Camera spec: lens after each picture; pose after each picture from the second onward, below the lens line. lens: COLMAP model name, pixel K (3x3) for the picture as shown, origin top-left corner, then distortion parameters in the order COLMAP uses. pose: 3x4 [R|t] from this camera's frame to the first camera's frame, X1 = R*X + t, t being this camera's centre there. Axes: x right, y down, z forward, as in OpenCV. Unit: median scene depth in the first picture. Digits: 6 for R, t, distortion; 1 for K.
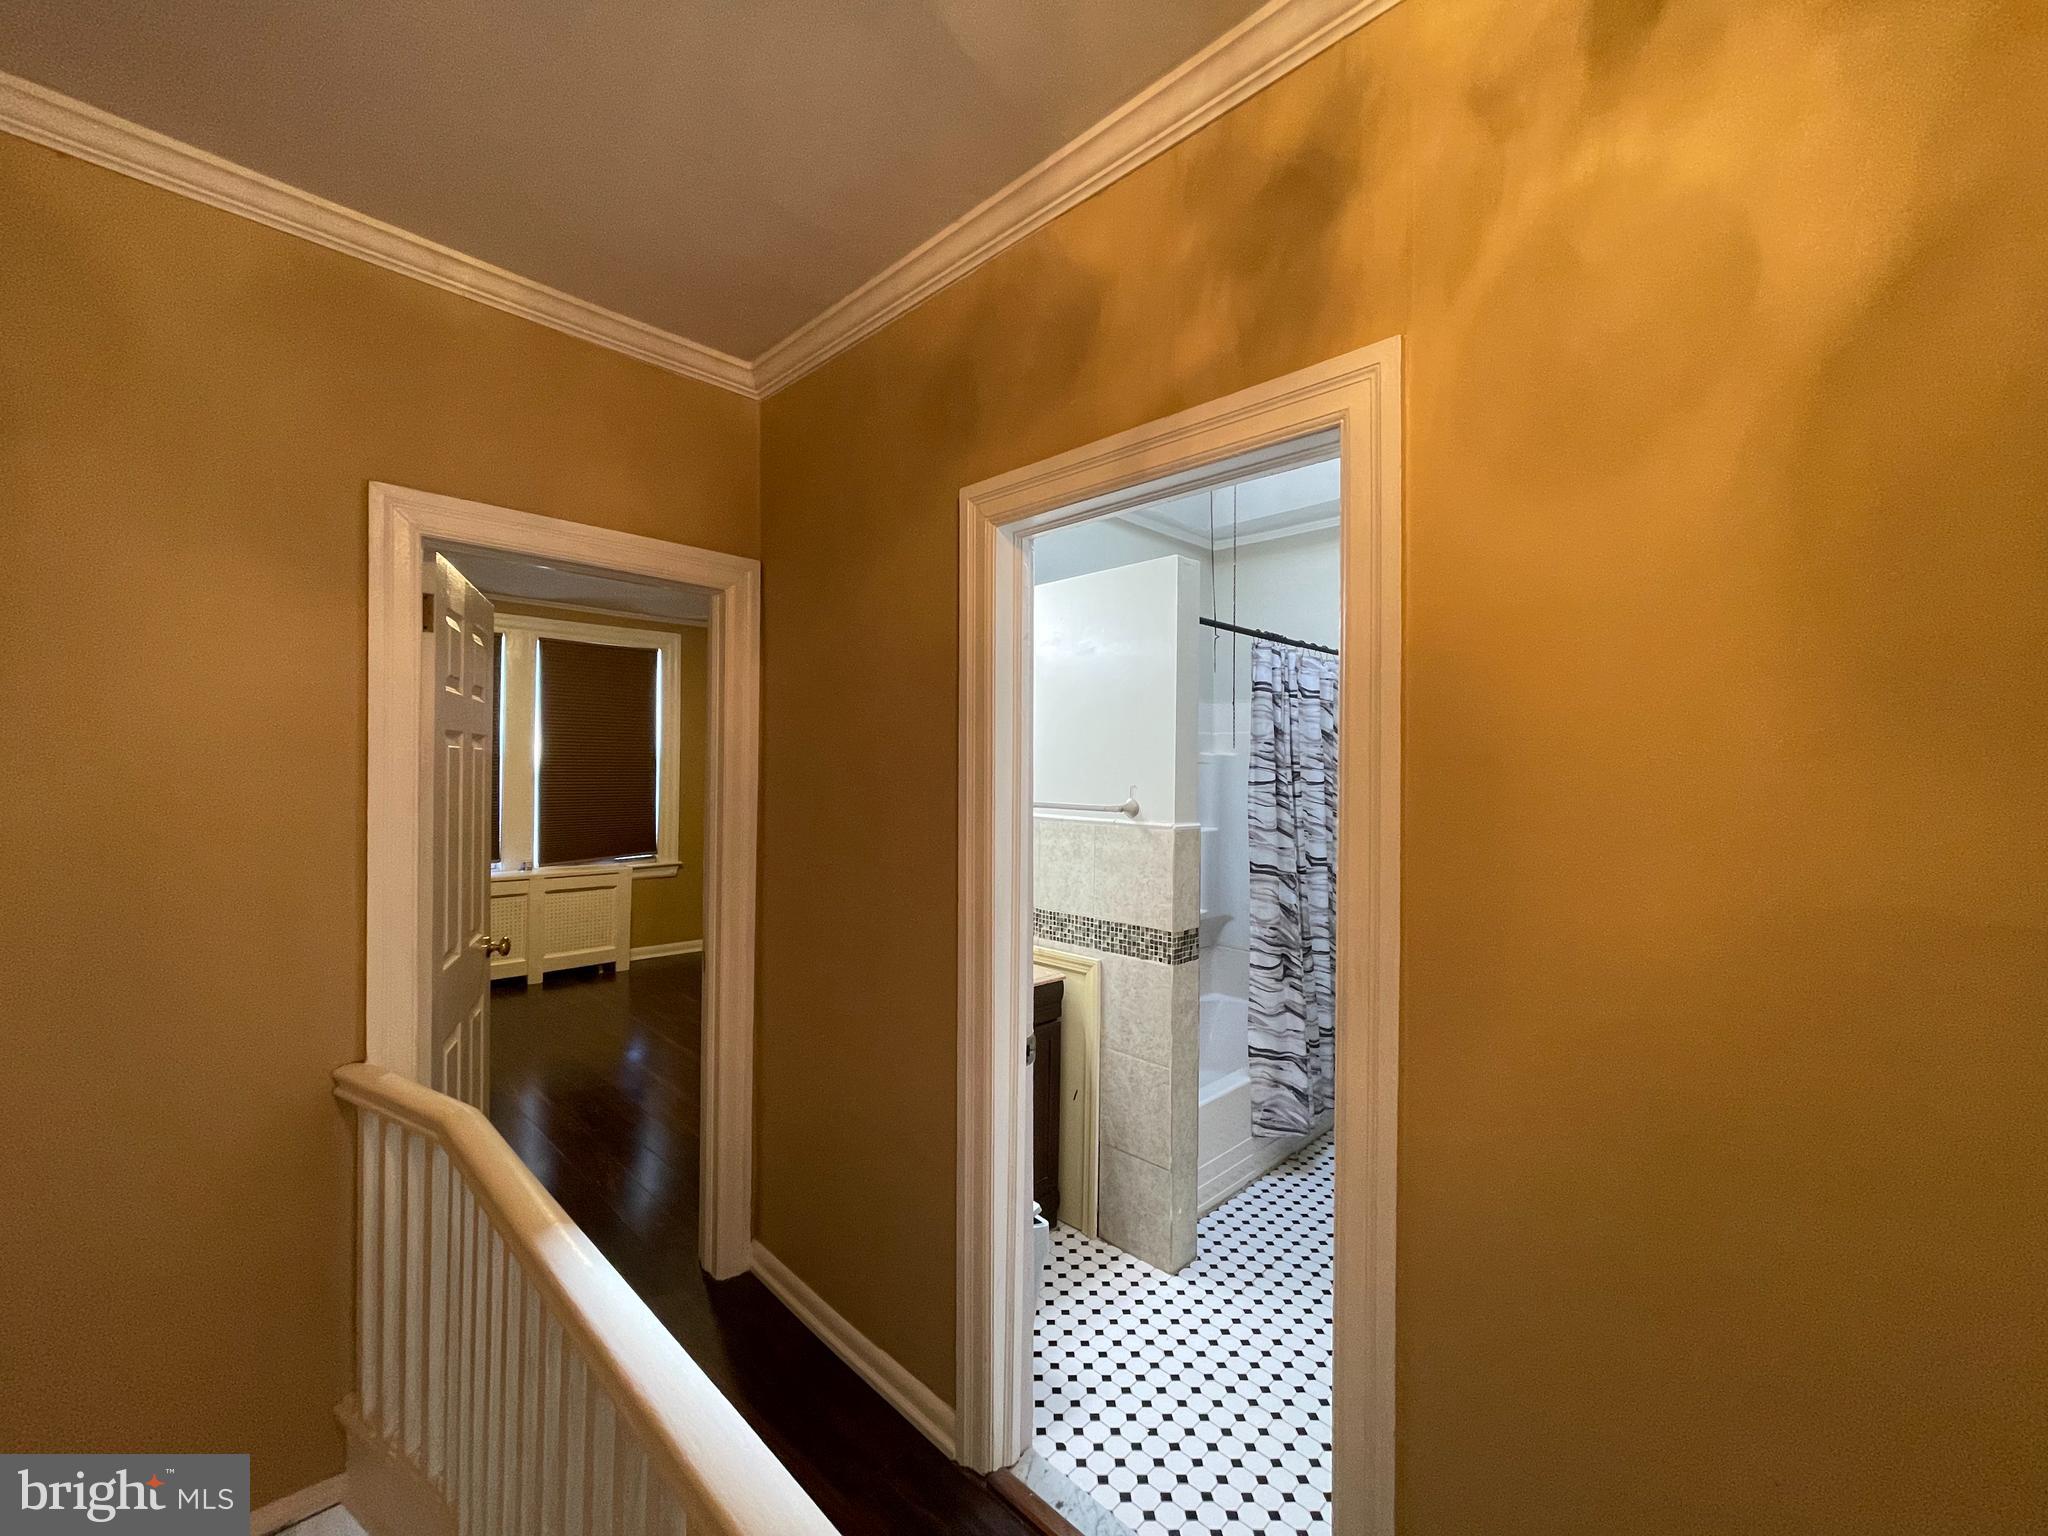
lens RADIAL K [[827.8, 0, 1018.8], [0, 827.8, 763.4], [0, 0, 1]] dist [-0.004609, 0.001069]
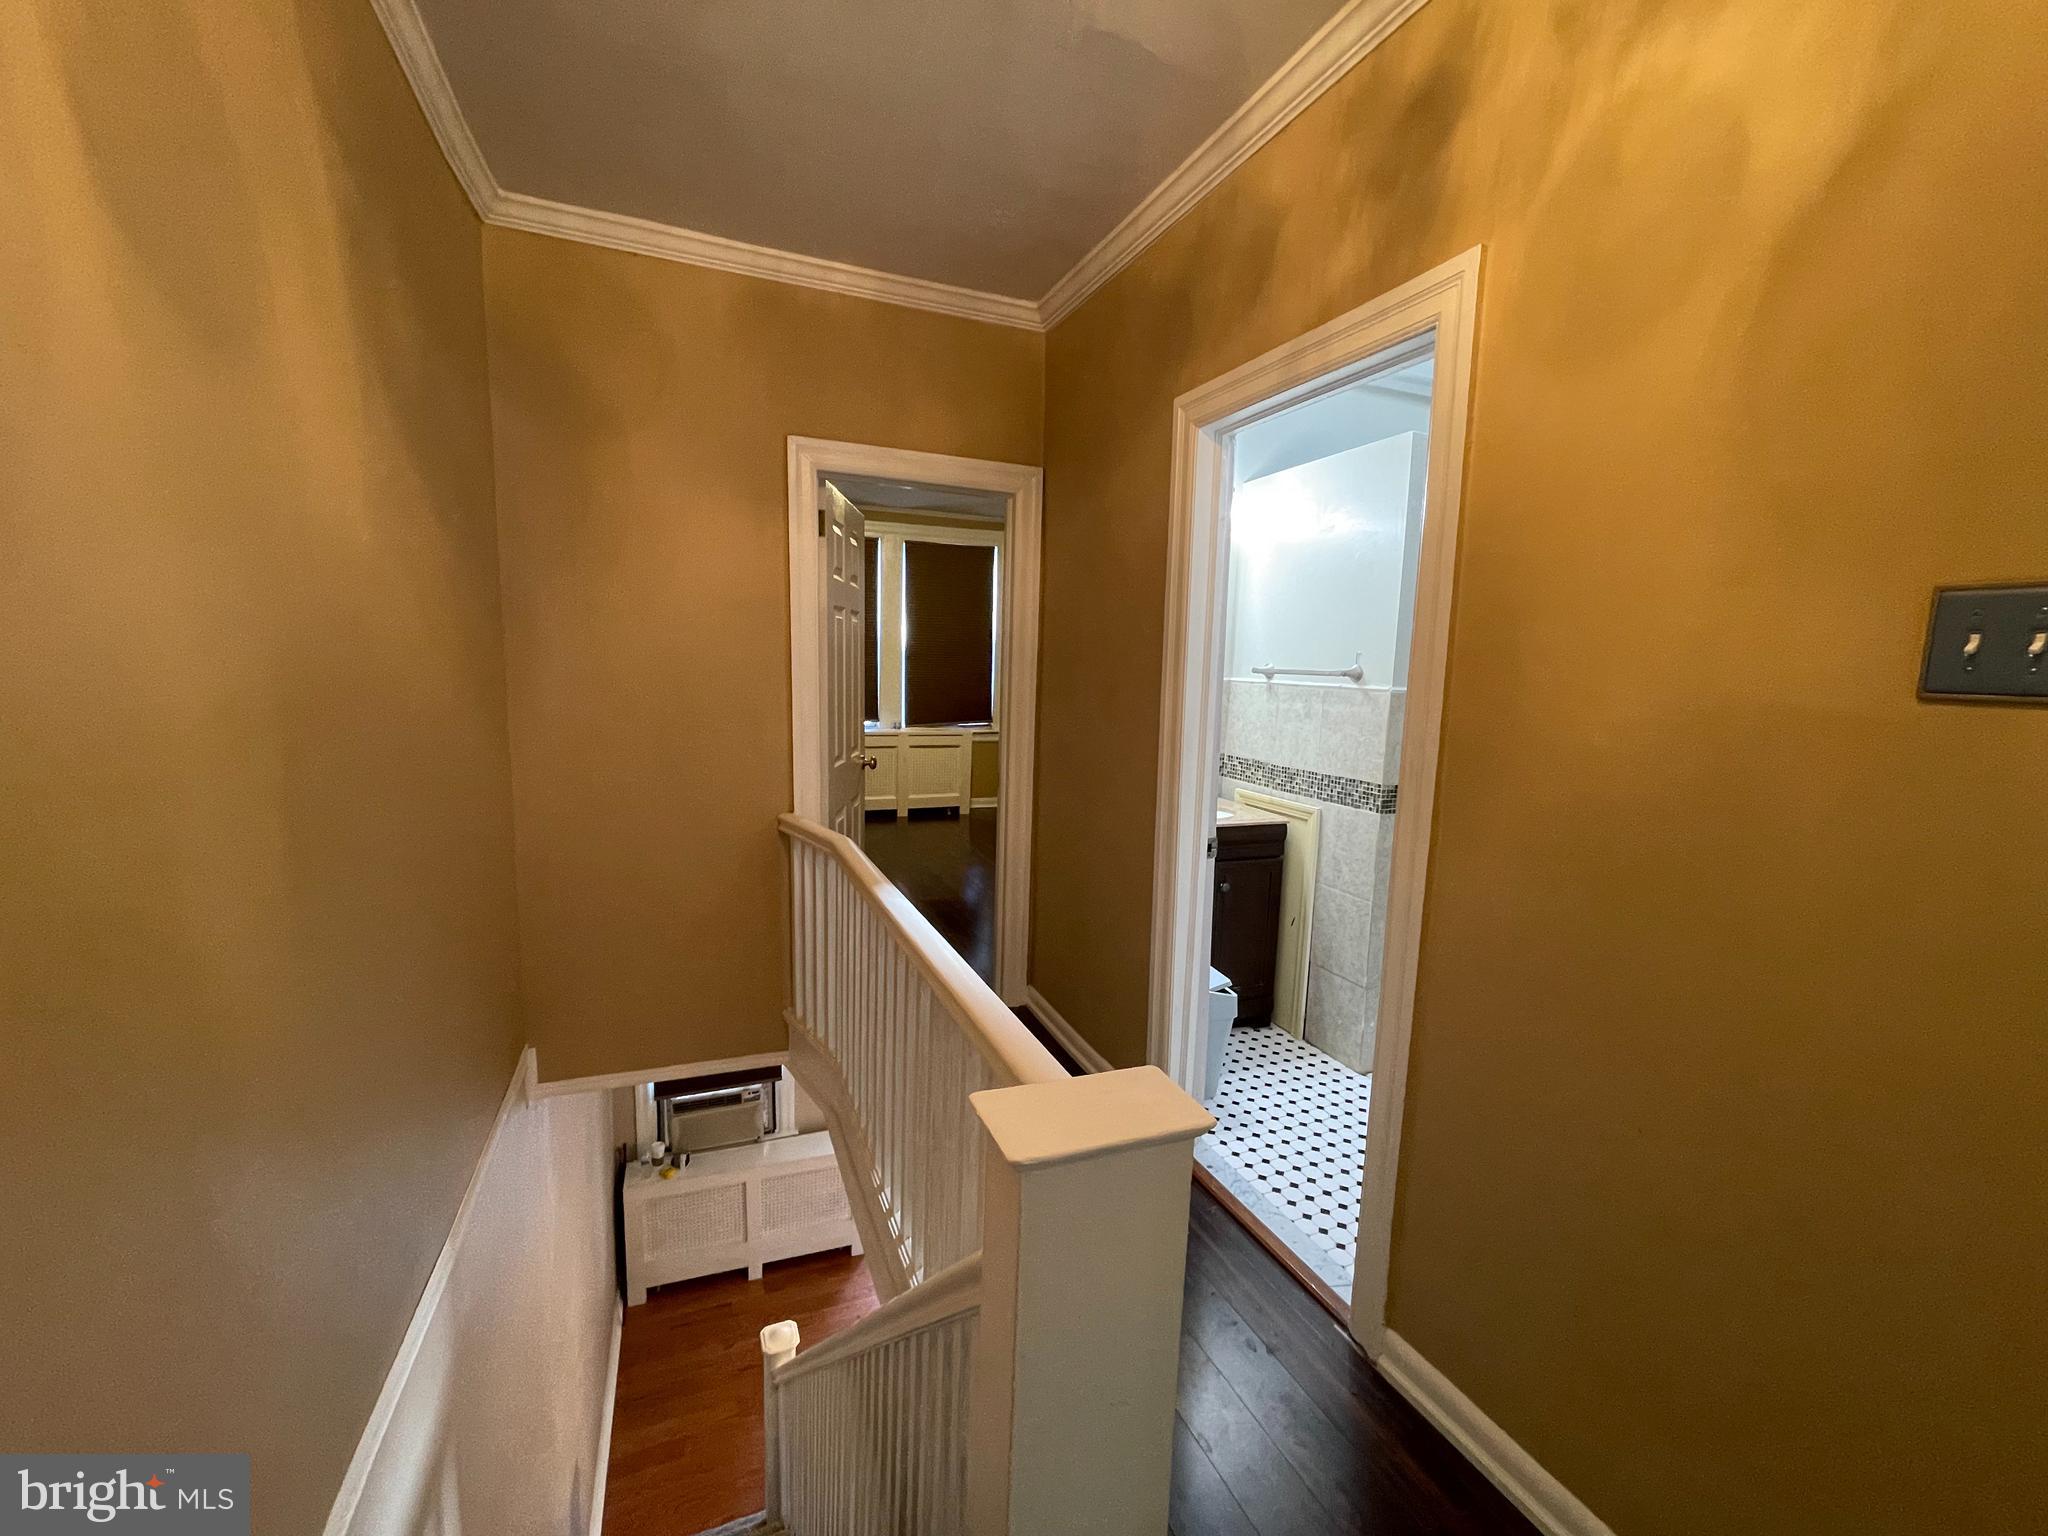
lens RADIAL K [[827.8, 0, 1013.6], [0, 827.8, 764.7], [0, 0, 1]] dist [-0.004609, 0.001069]
pose [[0.917109, 0.063934, -0.393476, 0.218228], [-0.013435, 0.991452, 0.129781, 0.051273], [0.398410, -0.113737, 0.910128, -0.271369]]
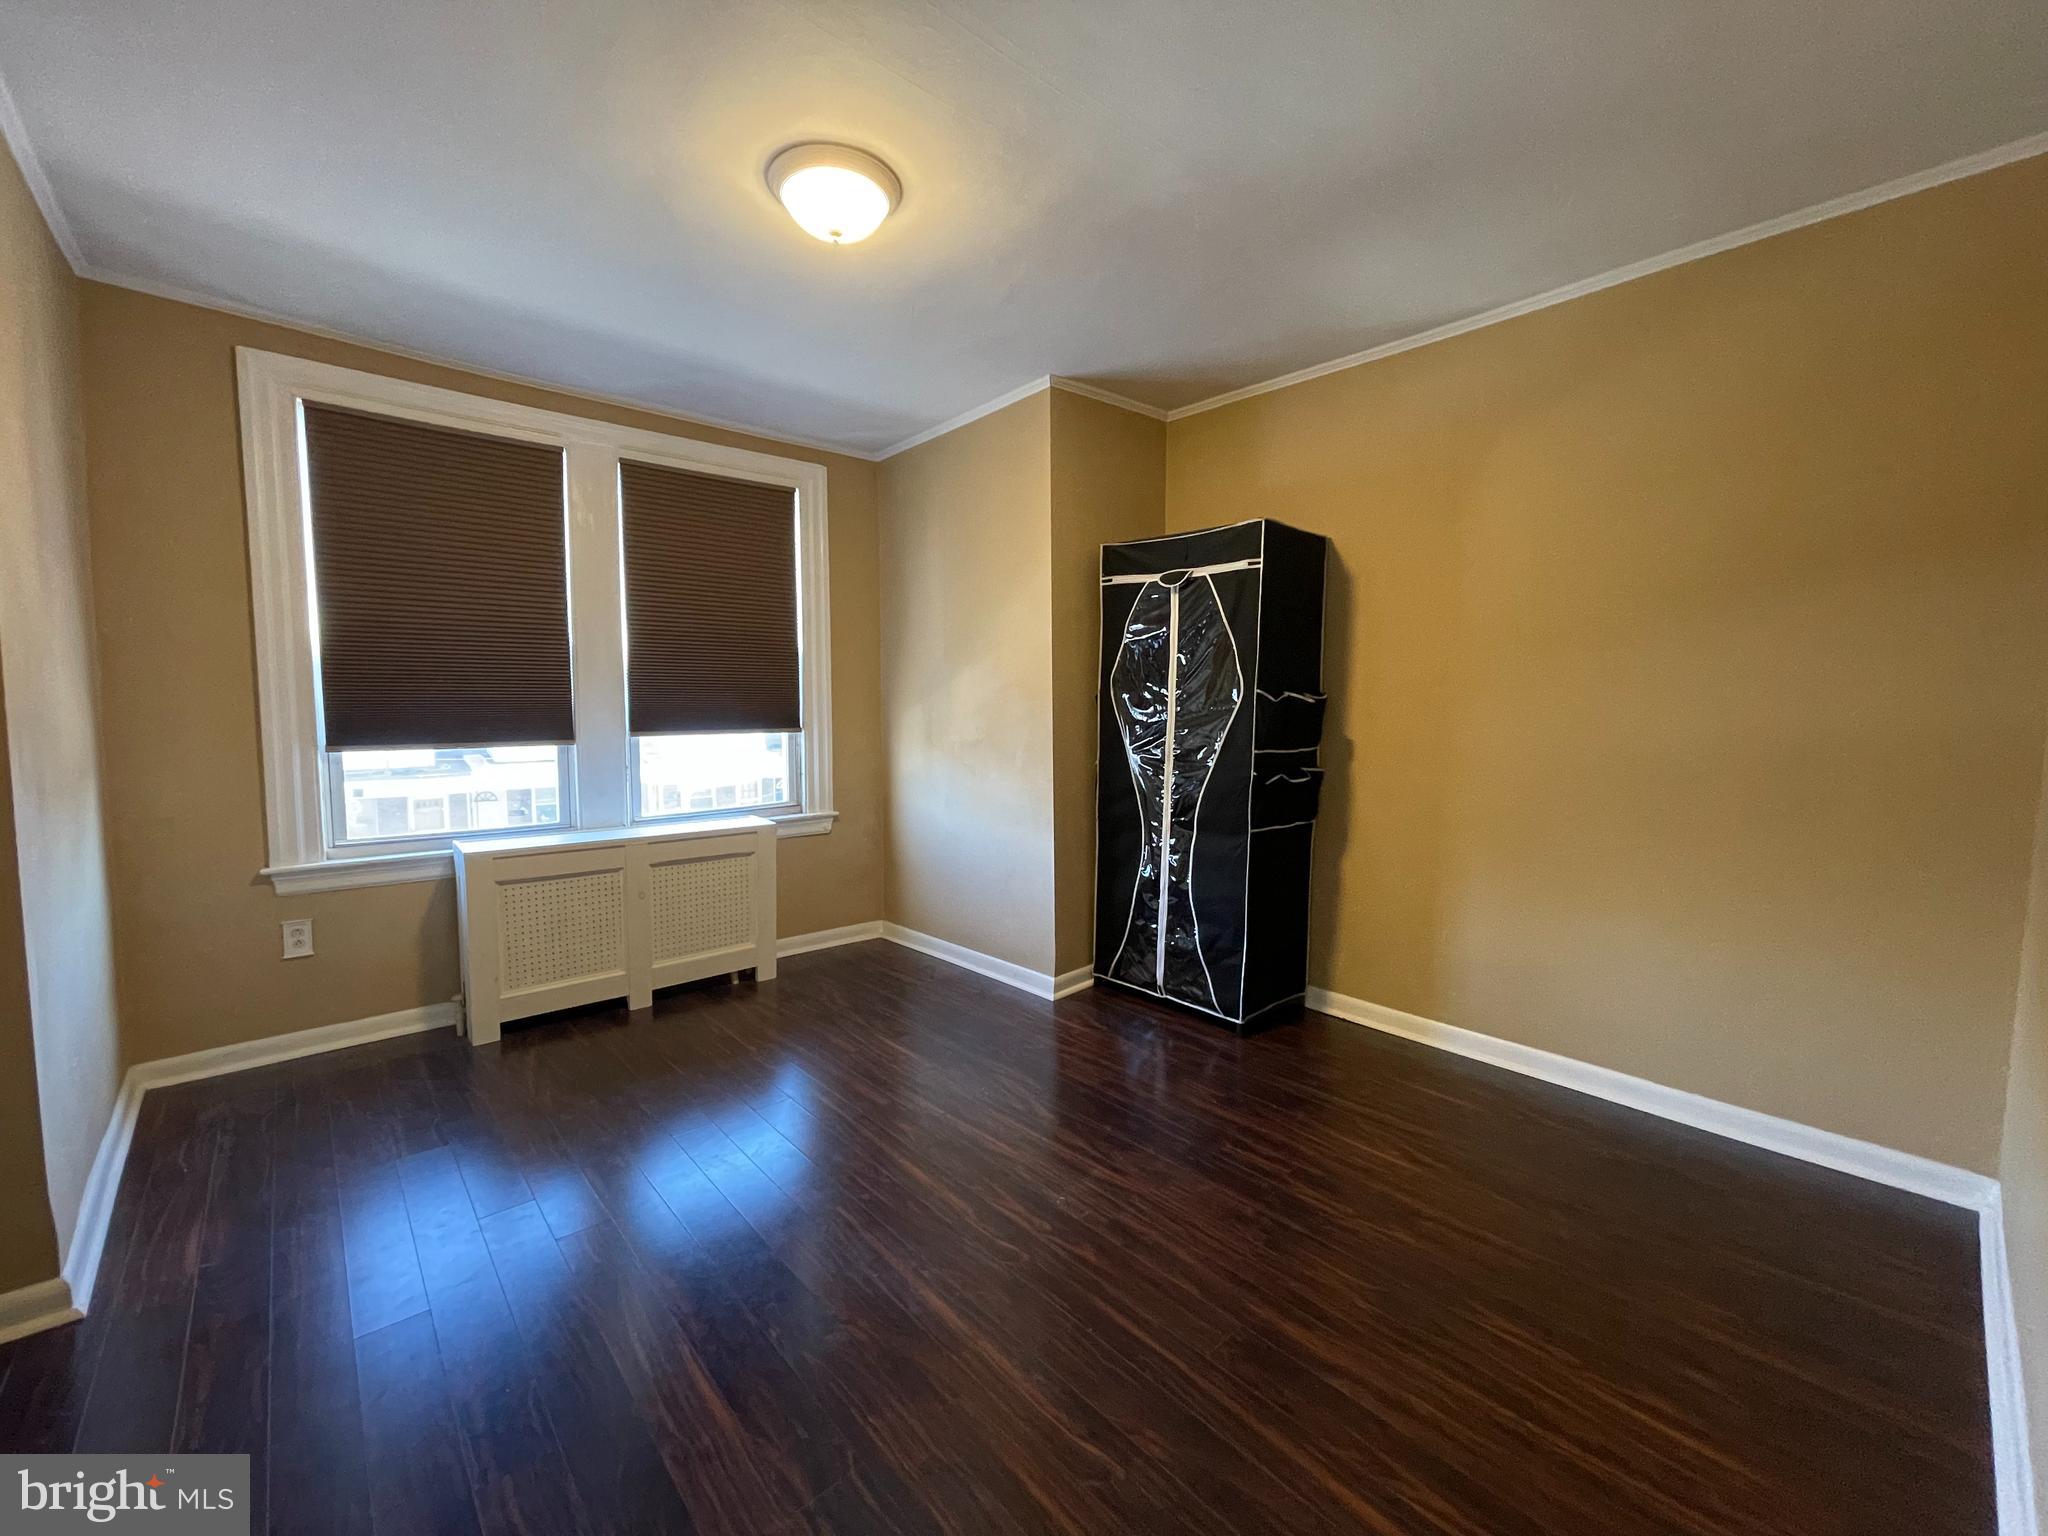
lens RADIAL K [[827.8, 0, 1024.8], [0, 827.8, 761.7], [0, 0, 1]] dist [-0.004609, 0.001069]
pose [[0.997744, 0.003866, -0.067015, -0.736115], [0.001906, 0.996305, 0.085860, 0.070877], [0.067099, -0.085794, 0.994051, 1.198416]]
